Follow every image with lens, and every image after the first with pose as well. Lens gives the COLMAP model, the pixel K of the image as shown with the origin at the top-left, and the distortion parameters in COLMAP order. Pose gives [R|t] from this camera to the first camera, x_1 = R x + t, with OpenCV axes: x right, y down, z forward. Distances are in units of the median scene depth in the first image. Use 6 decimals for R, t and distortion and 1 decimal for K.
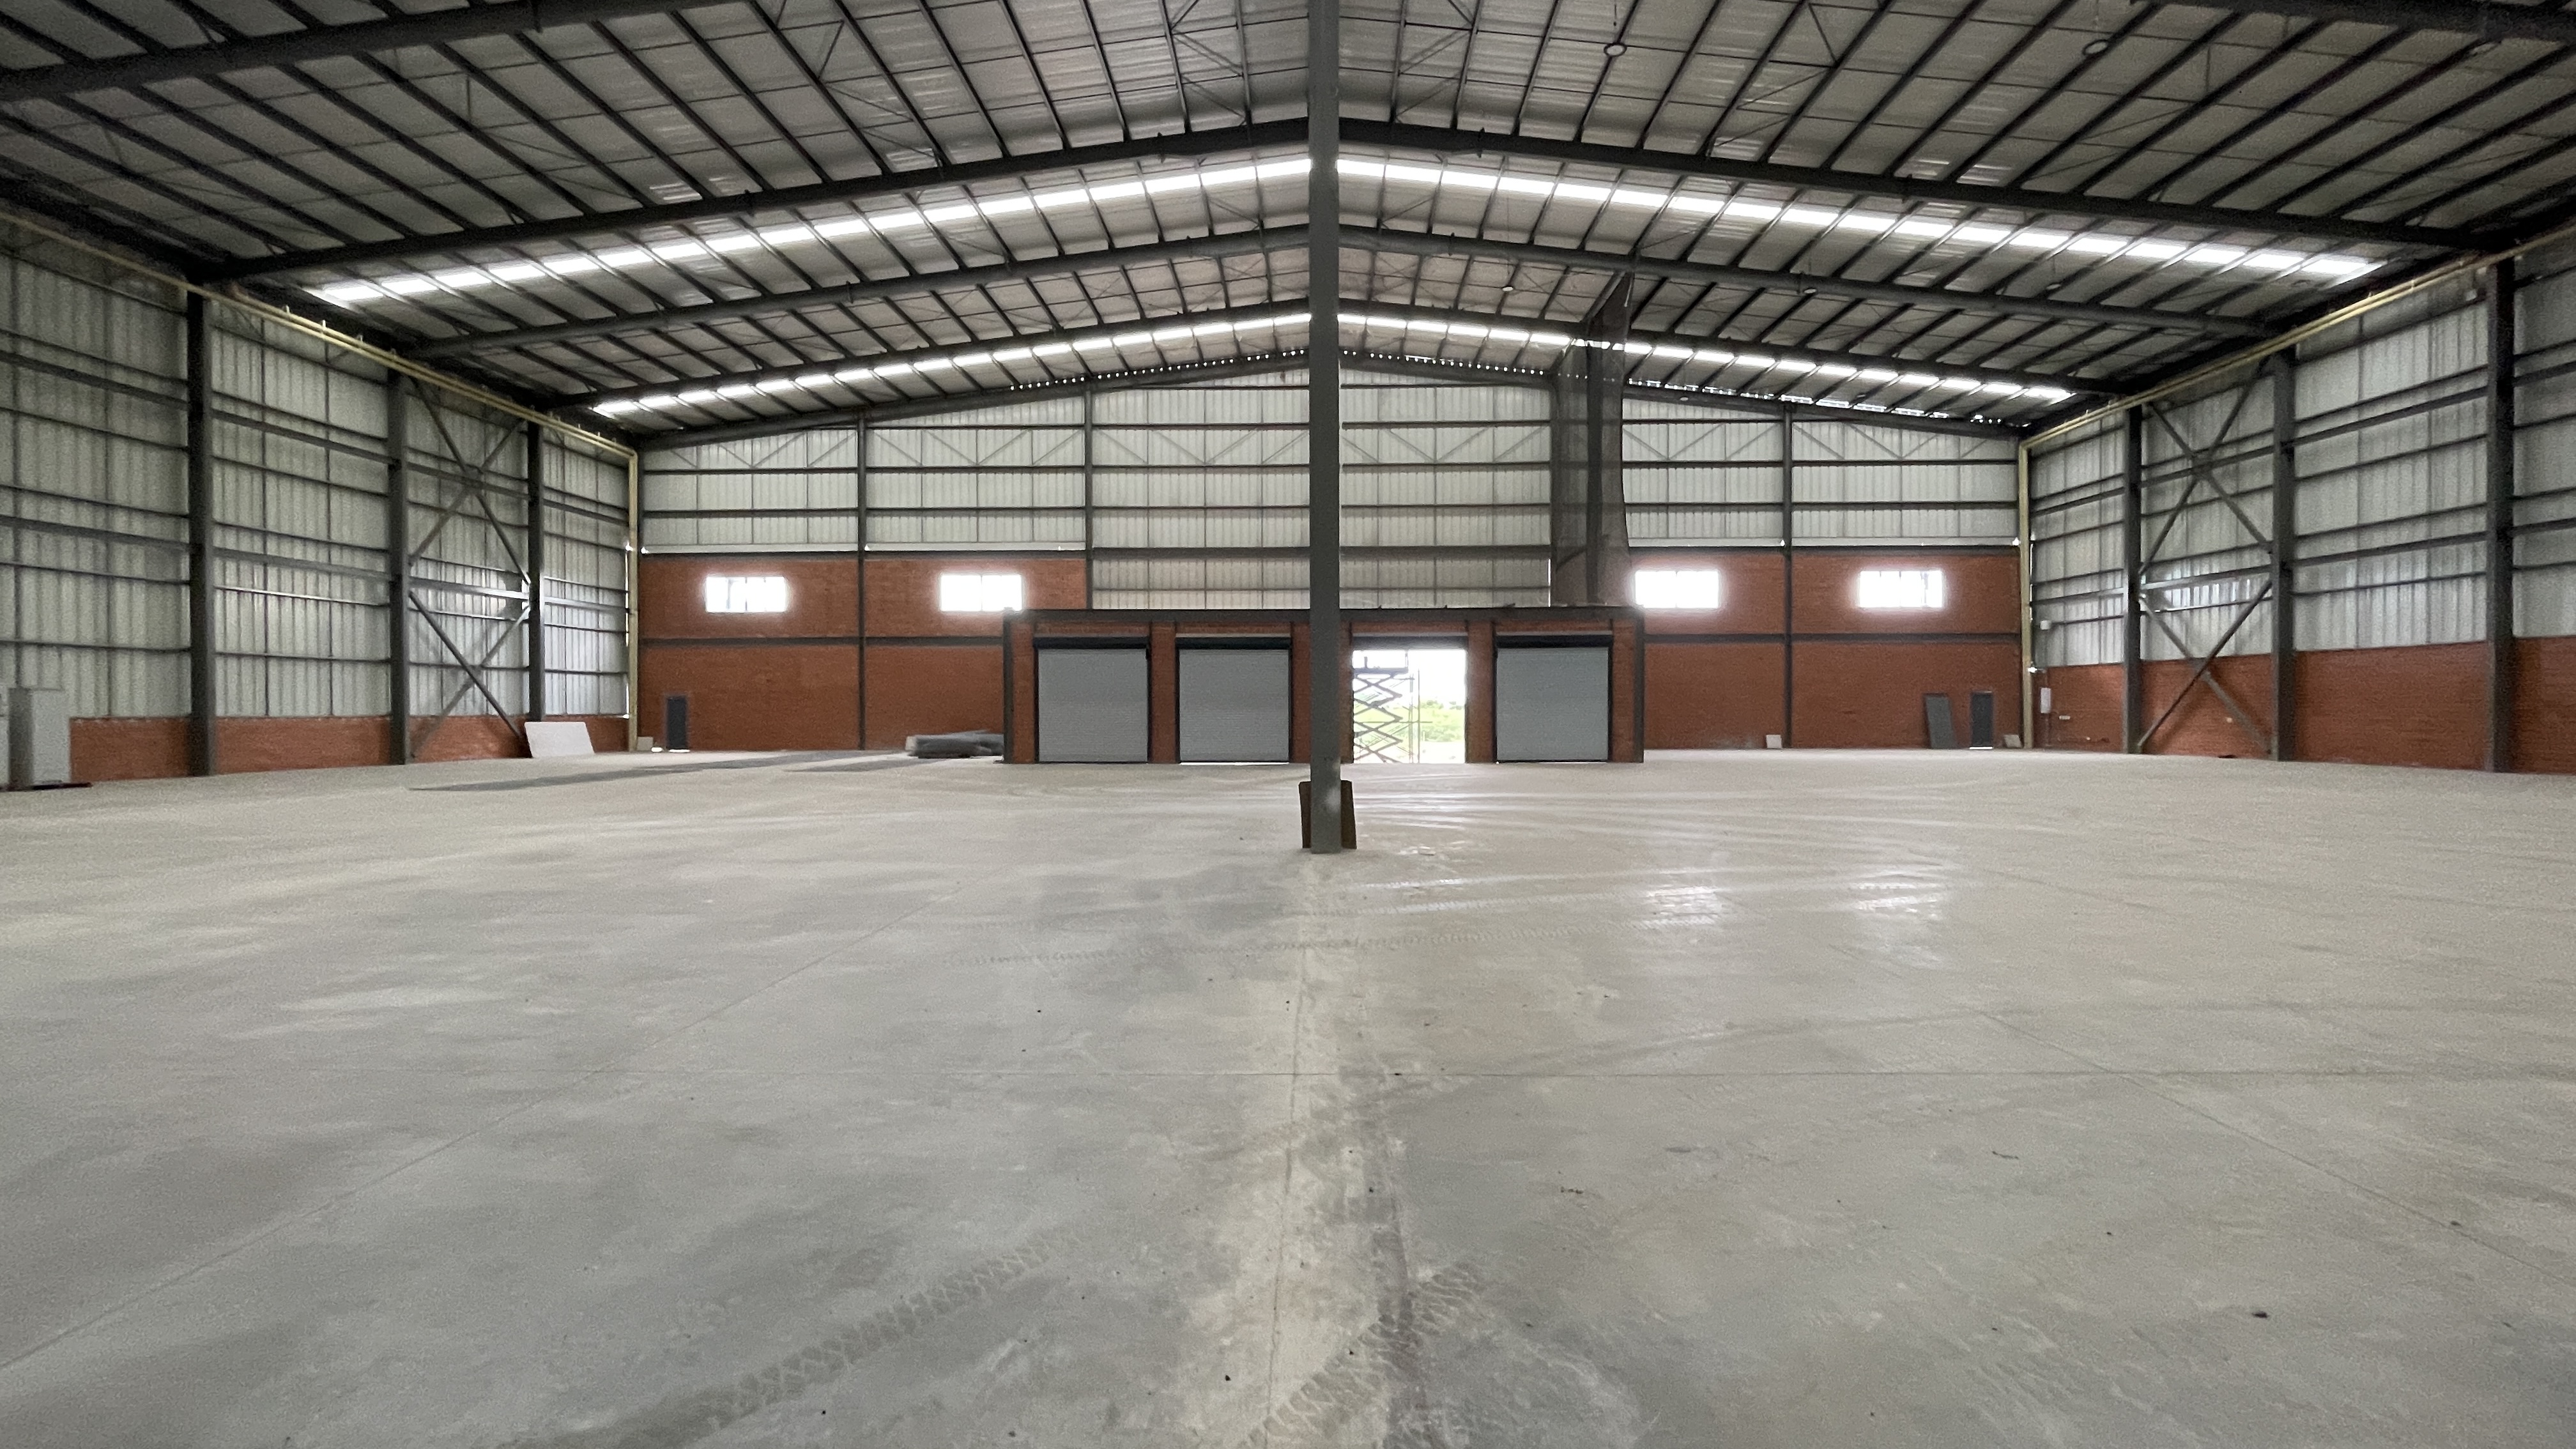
lens RADIAL K [[1087.8, 0, 1280.3], [0, 1087.8, 736.0], [0, 0, 1]] dist [-0.007474, 0.006005]
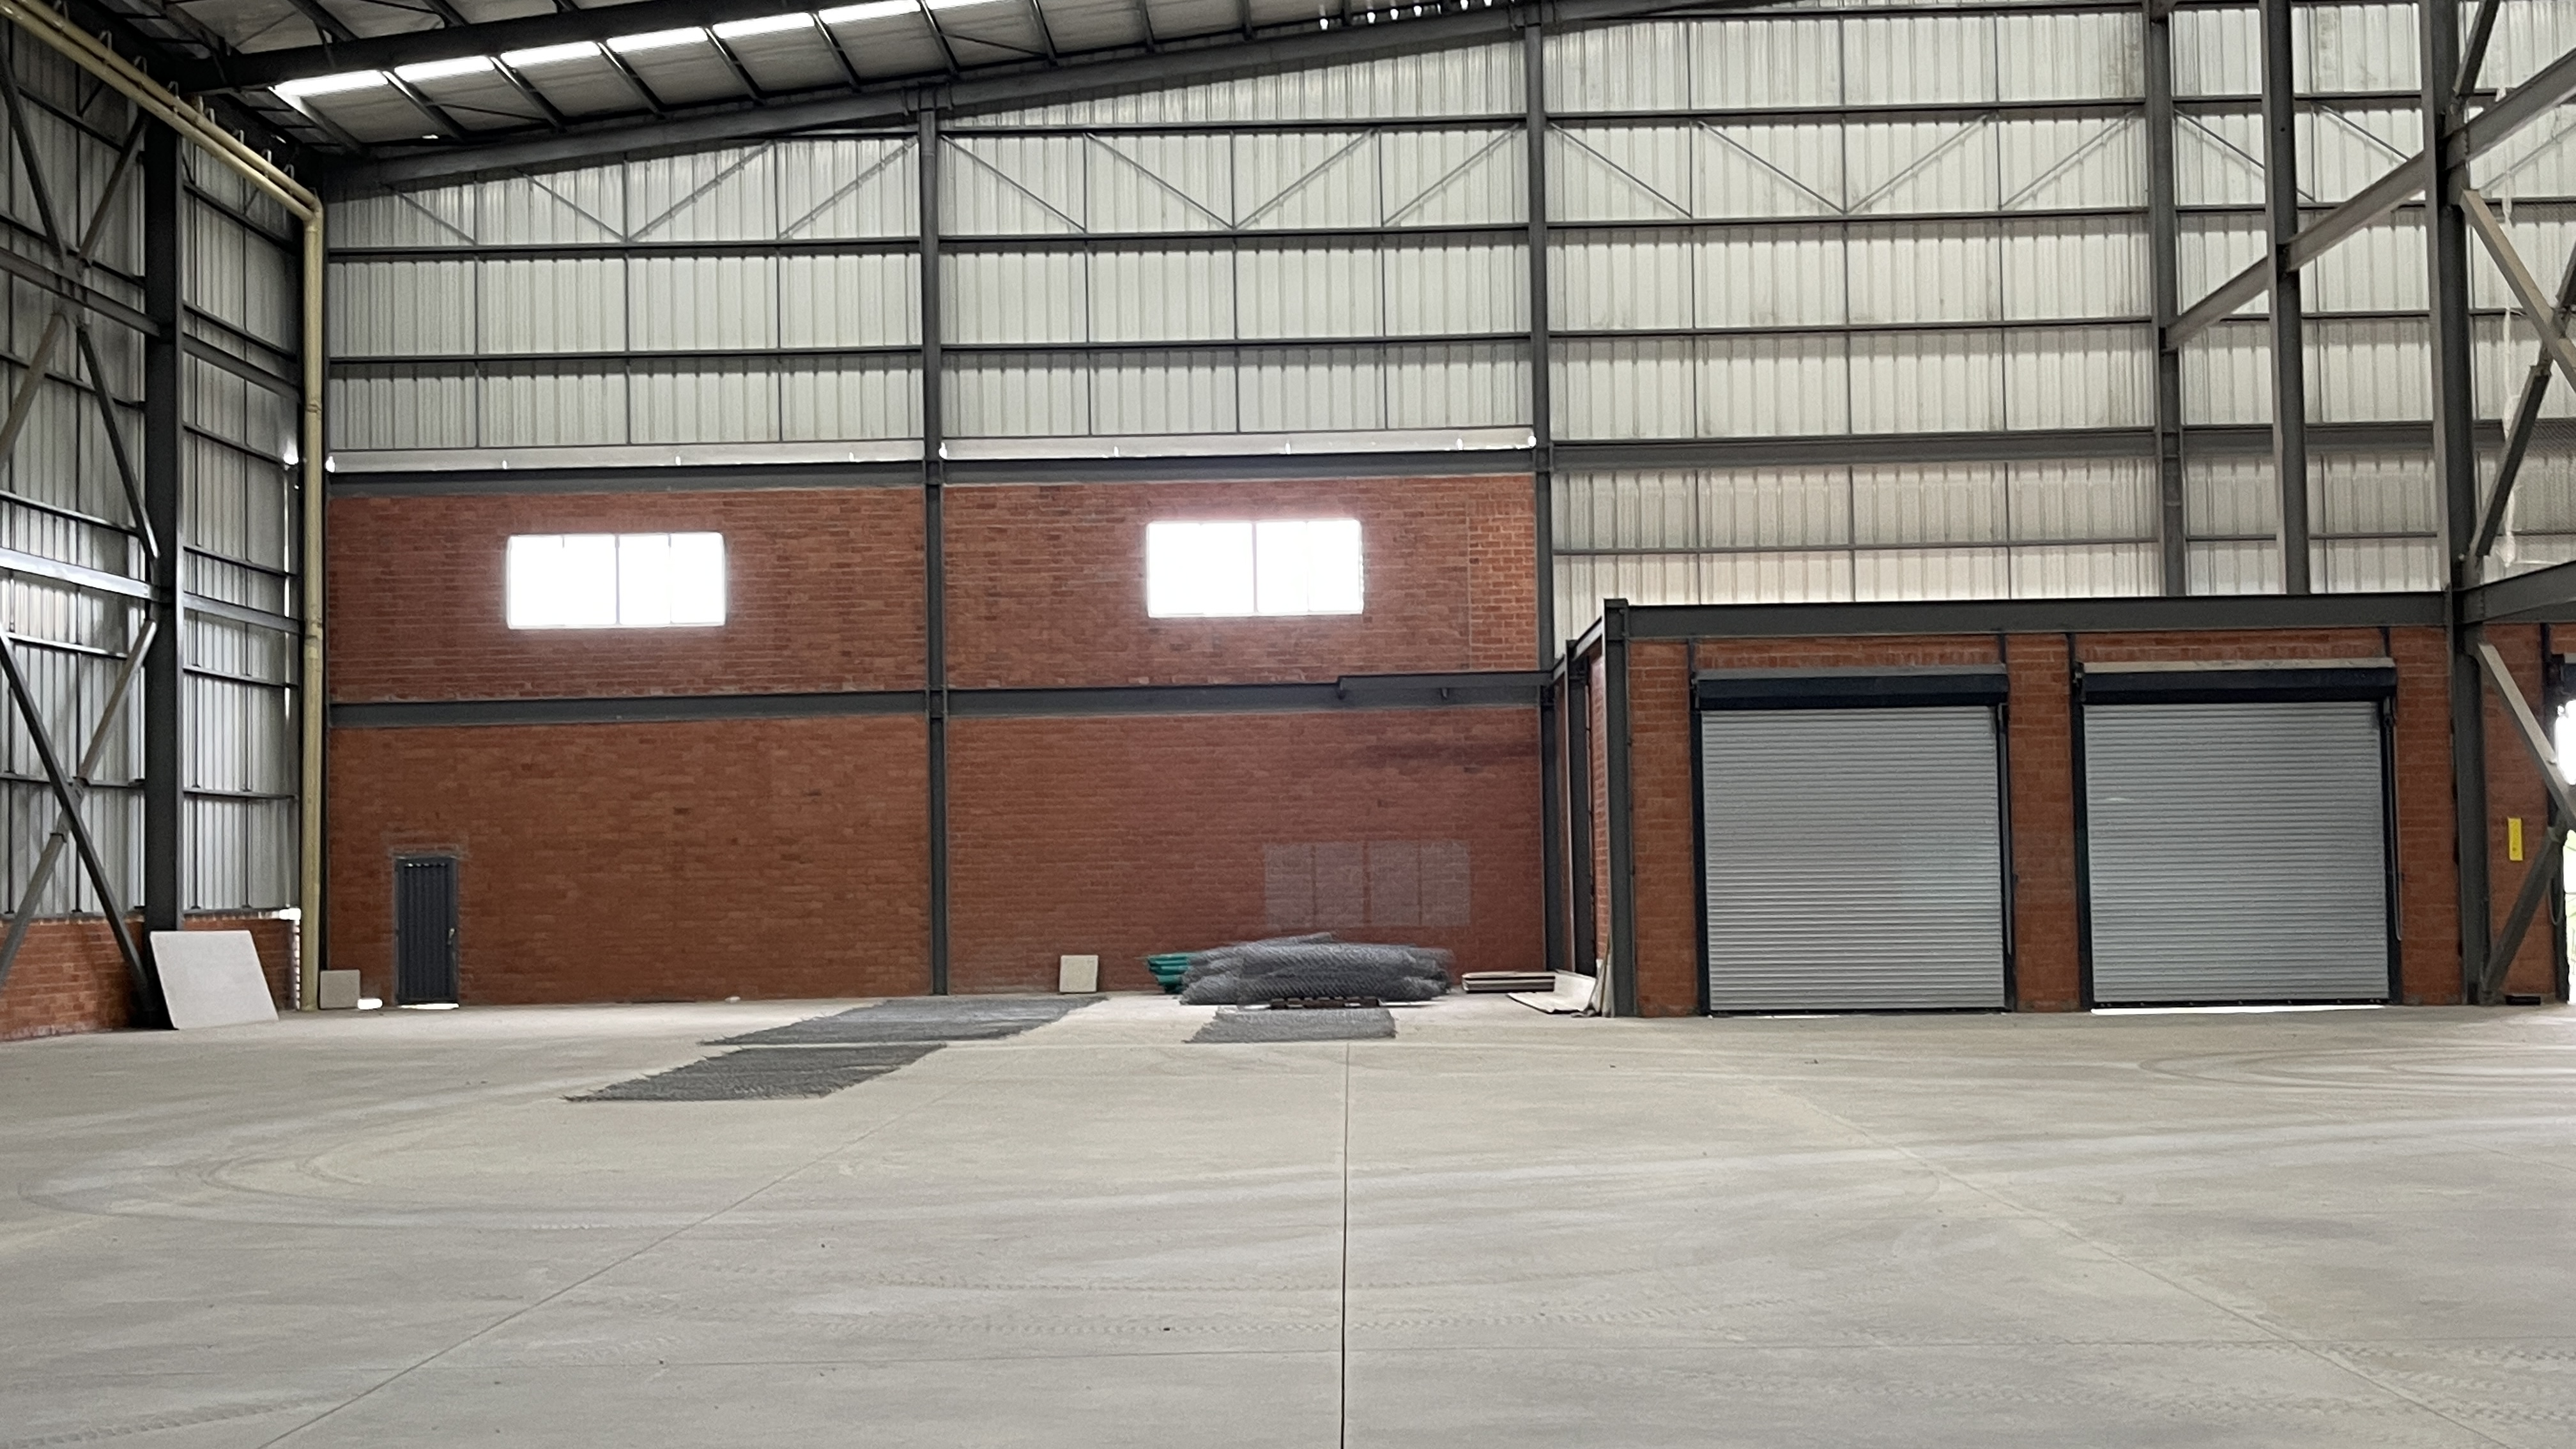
lens RADIAL K [[2892.2, 0, 1168.7], [0, 2892.2, 791.5], [0, 0, 1]] dist [0.084635, 0.000000]
pose [[0.999728, -0.016701, 0.016267, -0.812066], [0.017575, 0.998322, -0.055174, -0.000474], [-0.015318, 0.055445, 0.998344, 0.026505]]
